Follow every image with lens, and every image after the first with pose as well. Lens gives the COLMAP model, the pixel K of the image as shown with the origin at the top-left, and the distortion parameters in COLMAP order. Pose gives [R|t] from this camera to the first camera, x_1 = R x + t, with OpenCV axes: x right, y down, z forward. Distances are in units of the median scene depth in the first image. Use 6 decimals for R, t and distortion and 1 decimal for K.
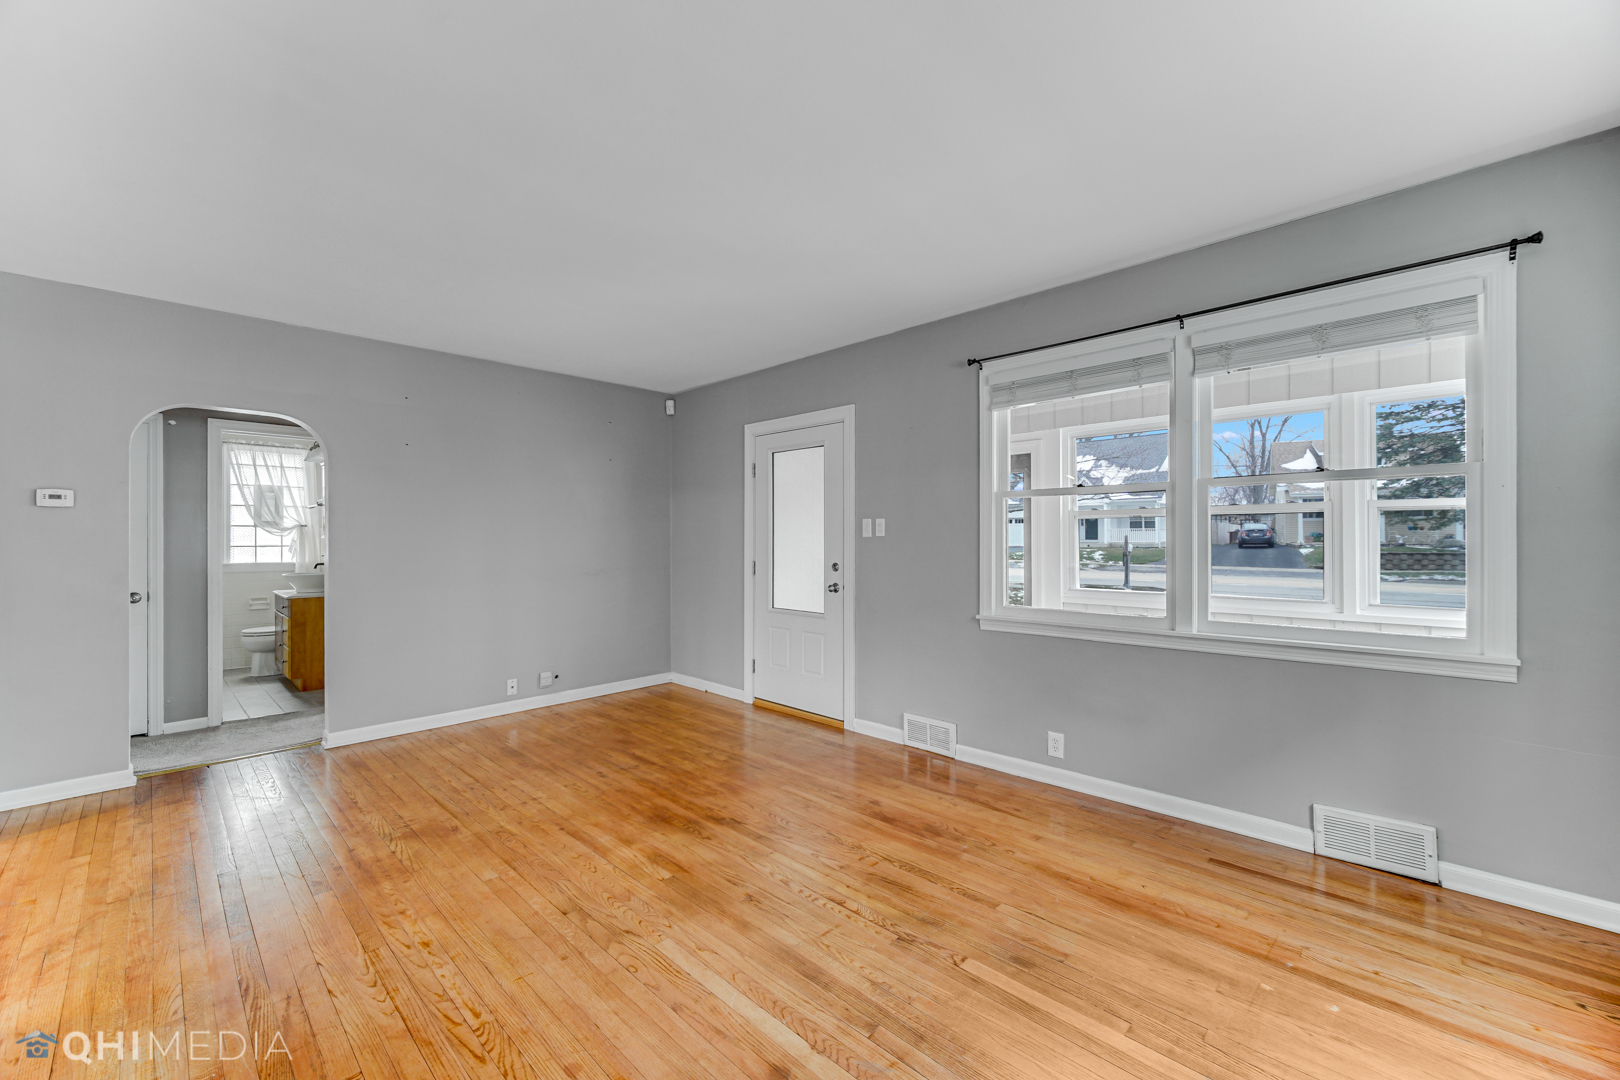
lens RADIAL K [[649.5, 0, 796.2], [0, 649.5, 533.3], [0, 0, 1]] dist [-0.005327, 0.002440]
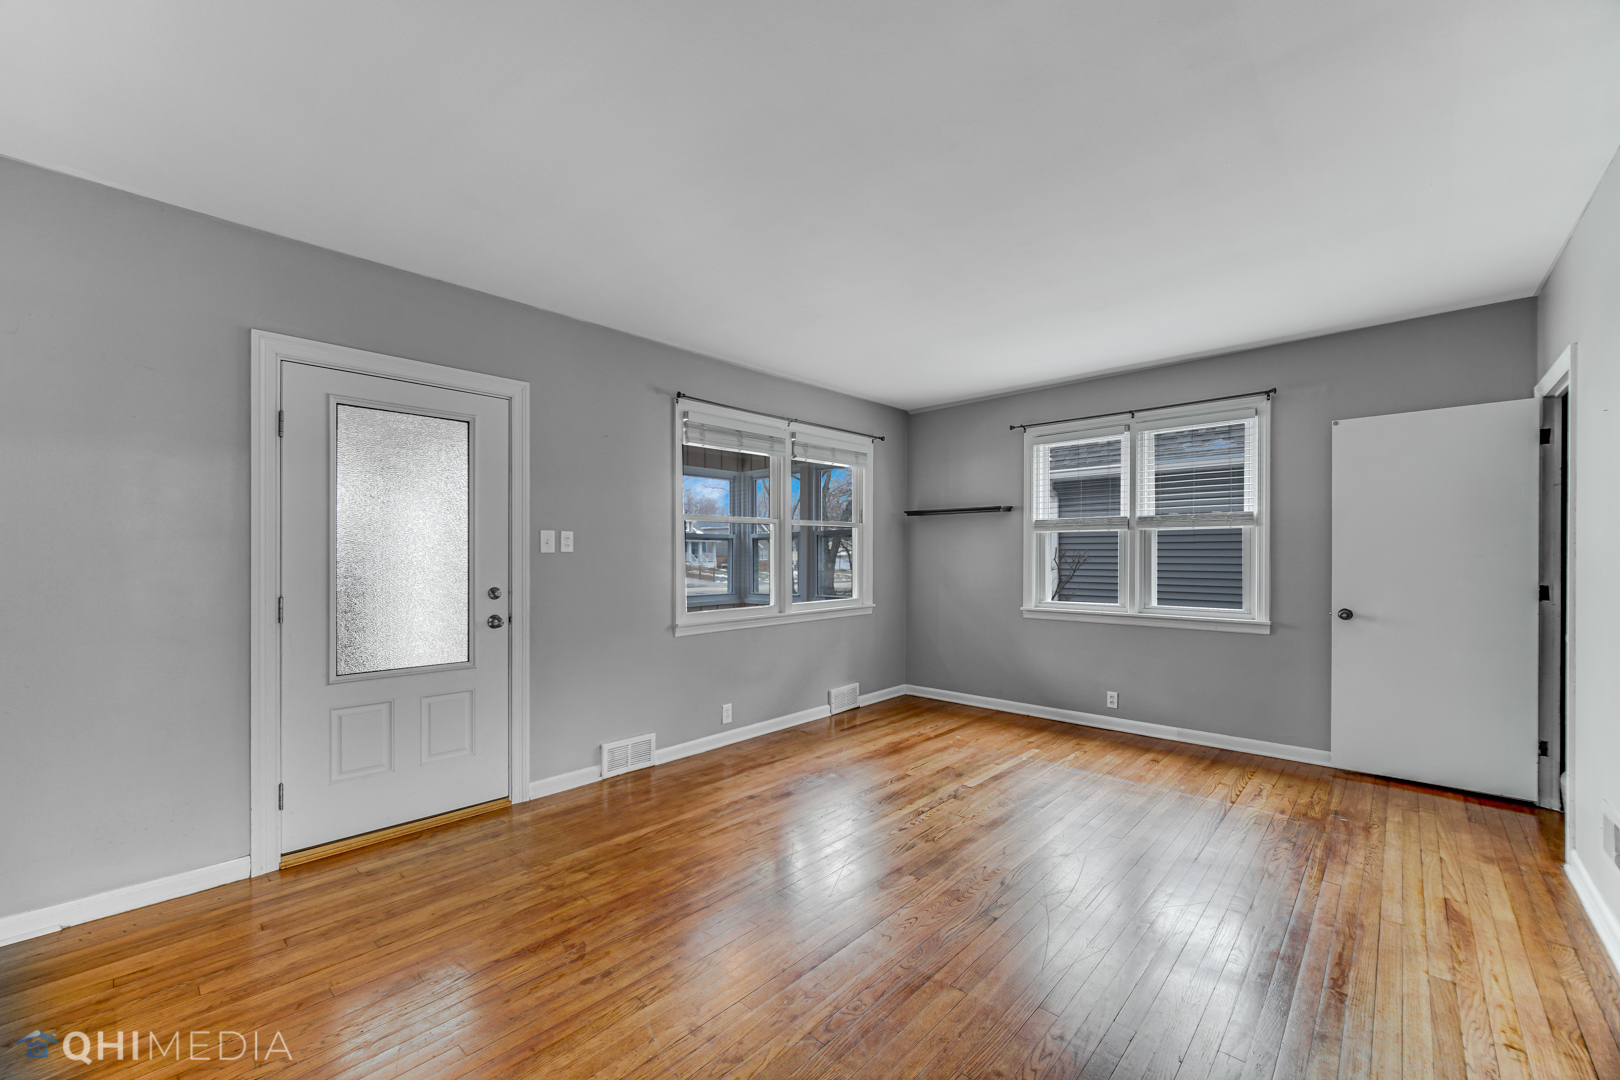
lens RADIAL K [[649.5, 0, 814.6], [0, 649.5, 552.2], [0, 0, 1]] dist [-0.005327, 0.002440]
pose [[-0.042974, 0.007792, 0.999046, -0.838224], [-0.007004, 0.999943, -0.008100, 0.011038], [-0.999052, -0.007346, -0.042917, 0.814877]]
